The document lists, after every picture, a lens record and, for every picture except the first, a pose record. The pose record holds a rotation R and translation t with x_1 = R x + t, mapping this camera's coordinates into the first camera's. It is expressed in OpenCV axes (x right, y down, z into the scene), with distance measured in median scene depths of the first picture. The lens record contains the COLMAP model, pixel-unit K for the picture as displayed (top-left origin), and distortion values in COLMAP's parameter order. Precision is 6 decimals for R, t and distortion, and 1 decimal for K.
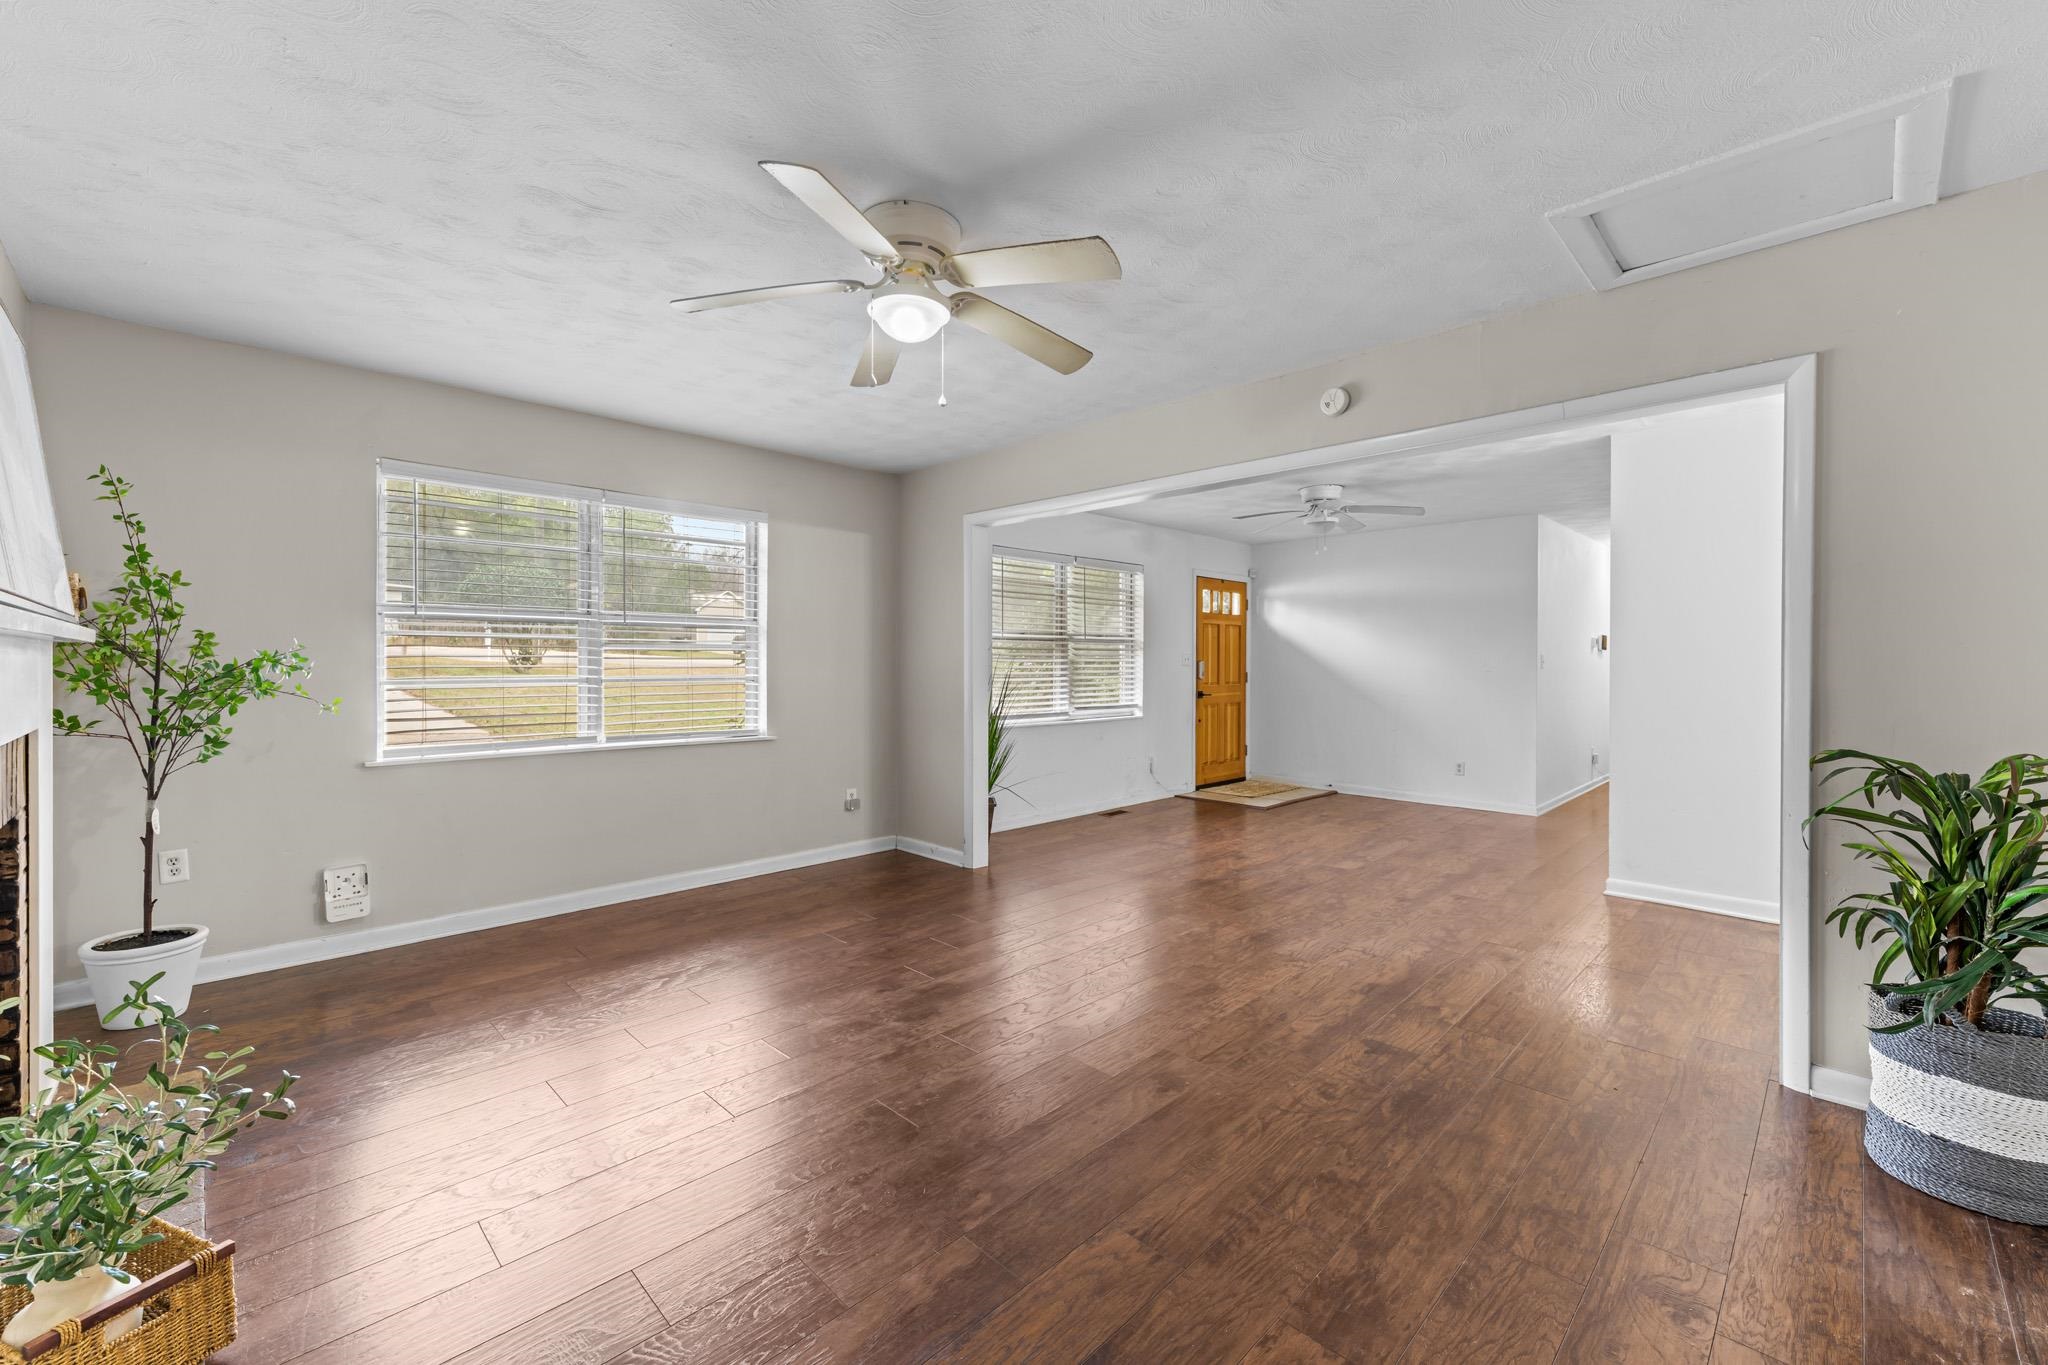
lens RADIAL K [[819.0, 0, 1022.0], [0, 819.0, 662.3], [0, 0, 1]] dist [0.000094, -0.000436]
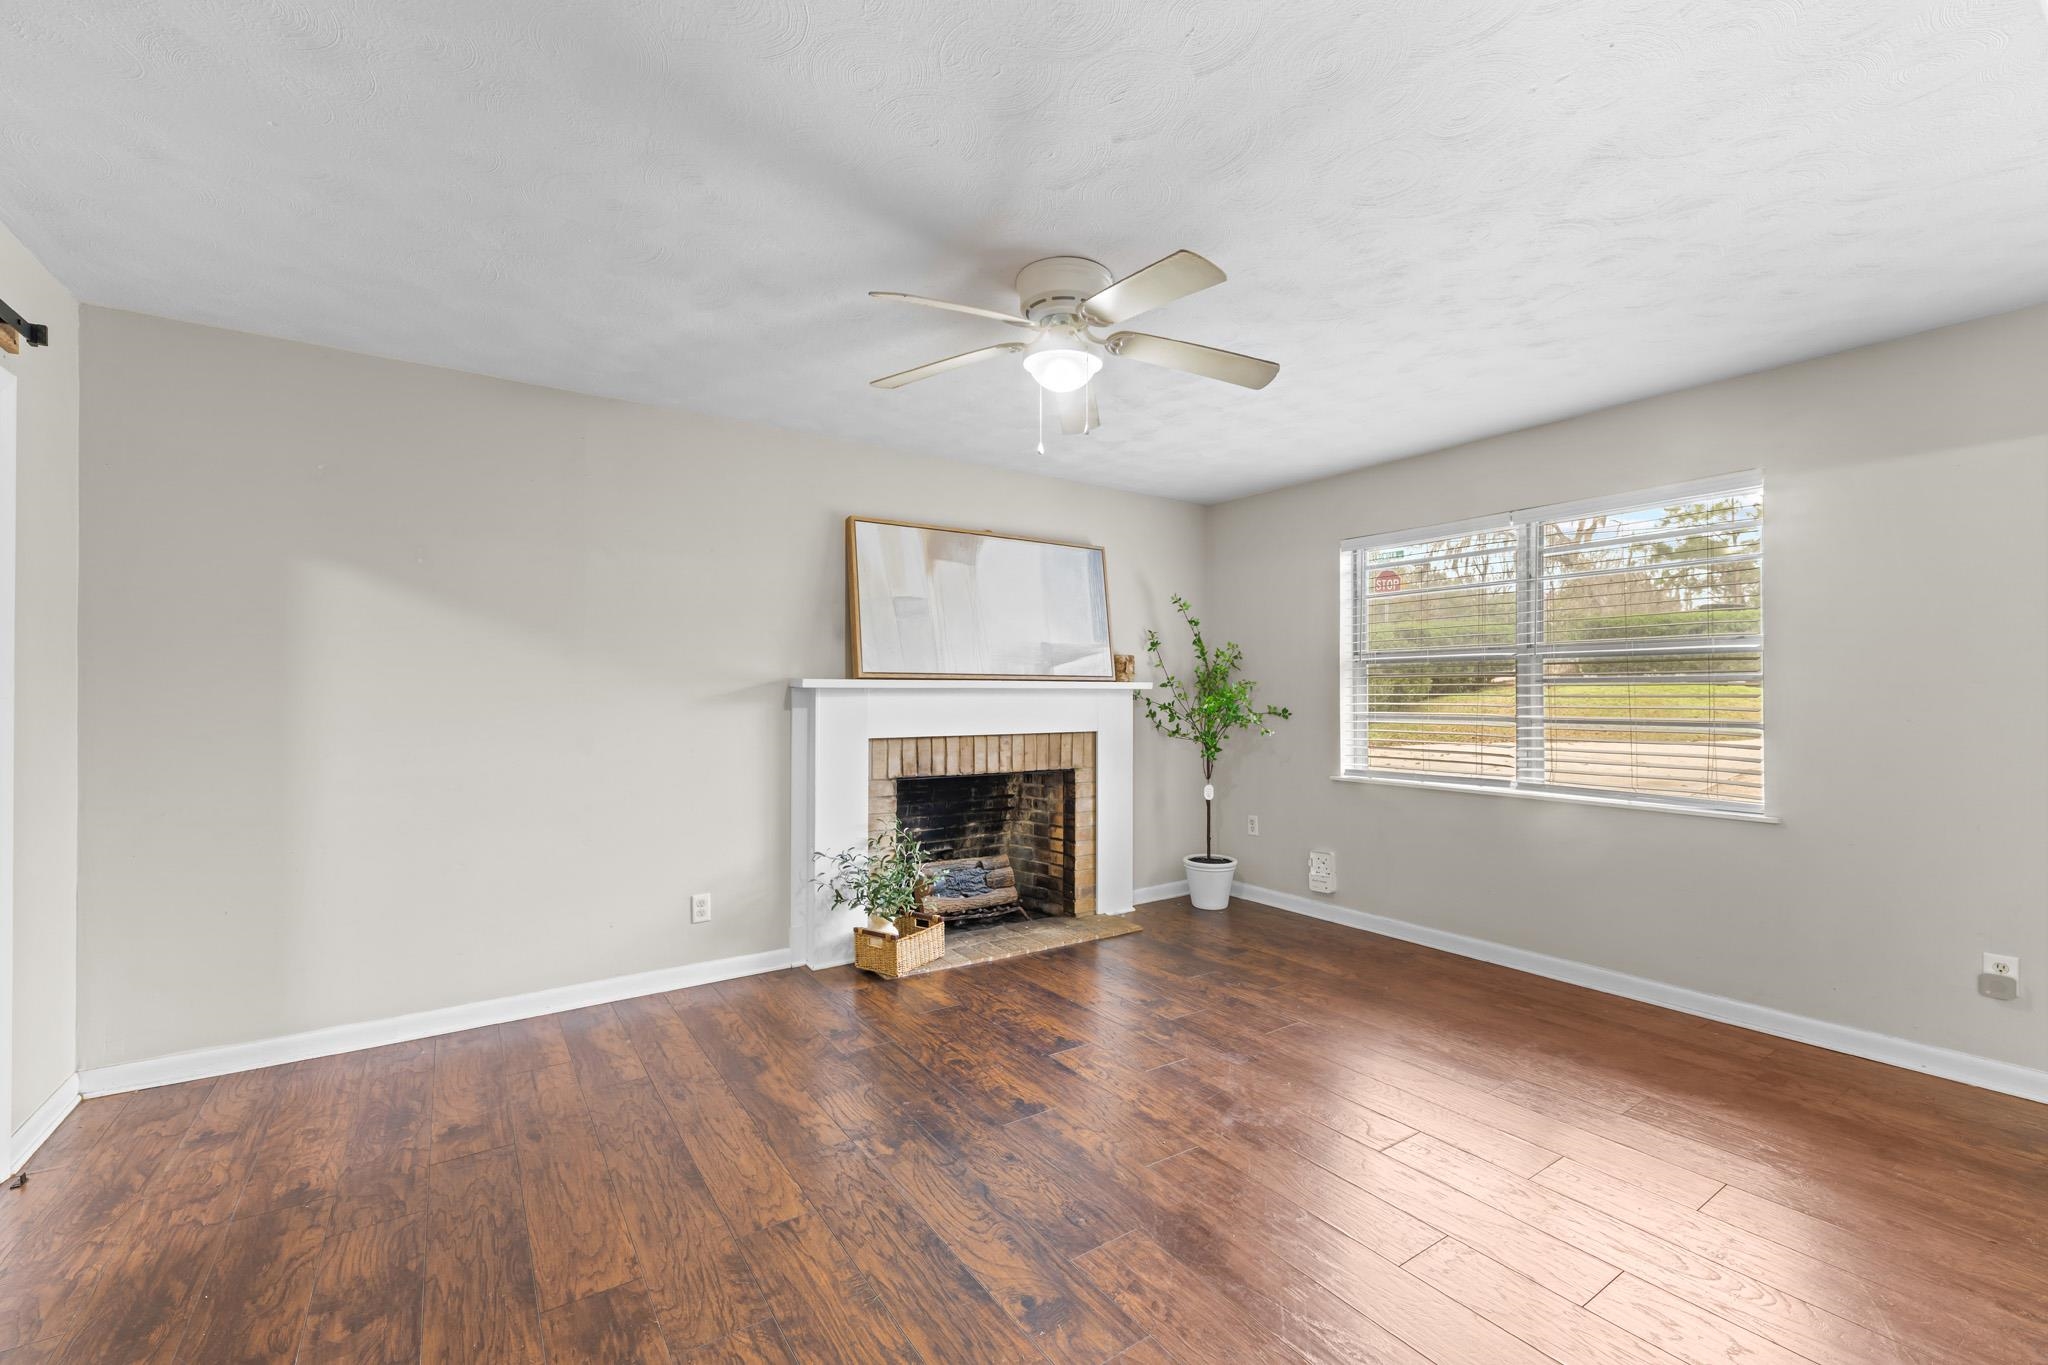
lens RADIAL K [[856.0, 0, 1031.9], [0, 856.0, 697.4], [0, 0, 1]] dist [0.000146, -0.000342]
pose [[-0.181787, -0.000125, -0.983338, 0.529985], [-0.001202, 0.999999, 0.000095, -0.001497], [0.983337, 0.001199, -0.181787, 0.668277]]
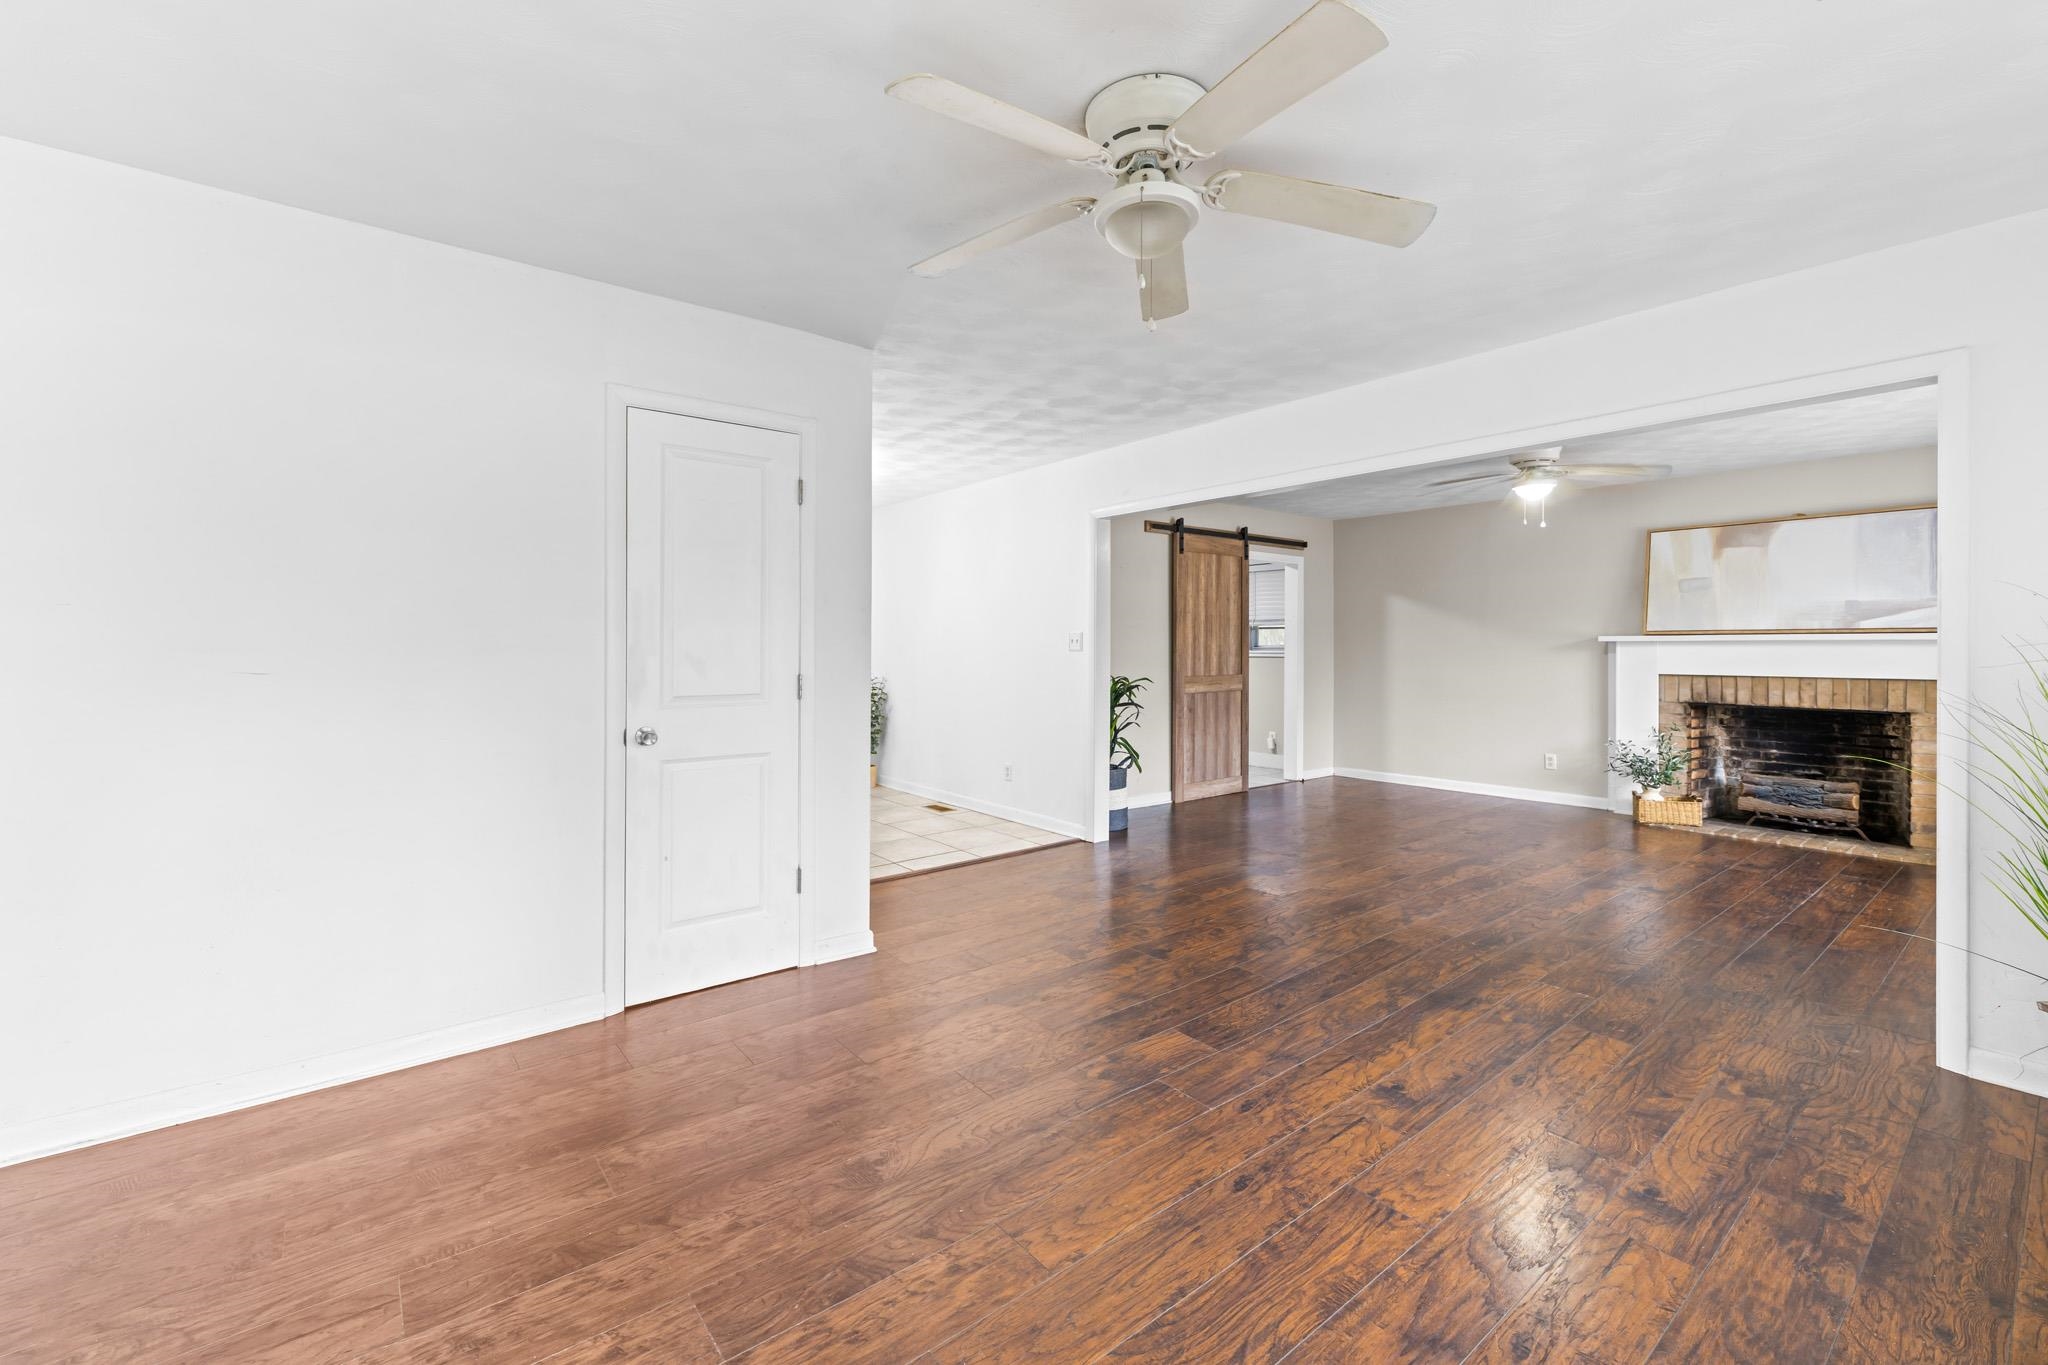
lens RADIAL K [[857.0, 0, 968.3], [0, 857.0, 644.9], [0, 0, 1]] dist [0.000841, -0.000652]
pose [[-0.987762, -0.001861, 0.155957, 0.561889], [-0.002145, 0.999996, -0.001656, -0.000333], [-0.155954, -0.001971, -0.987762, 1.989647]]
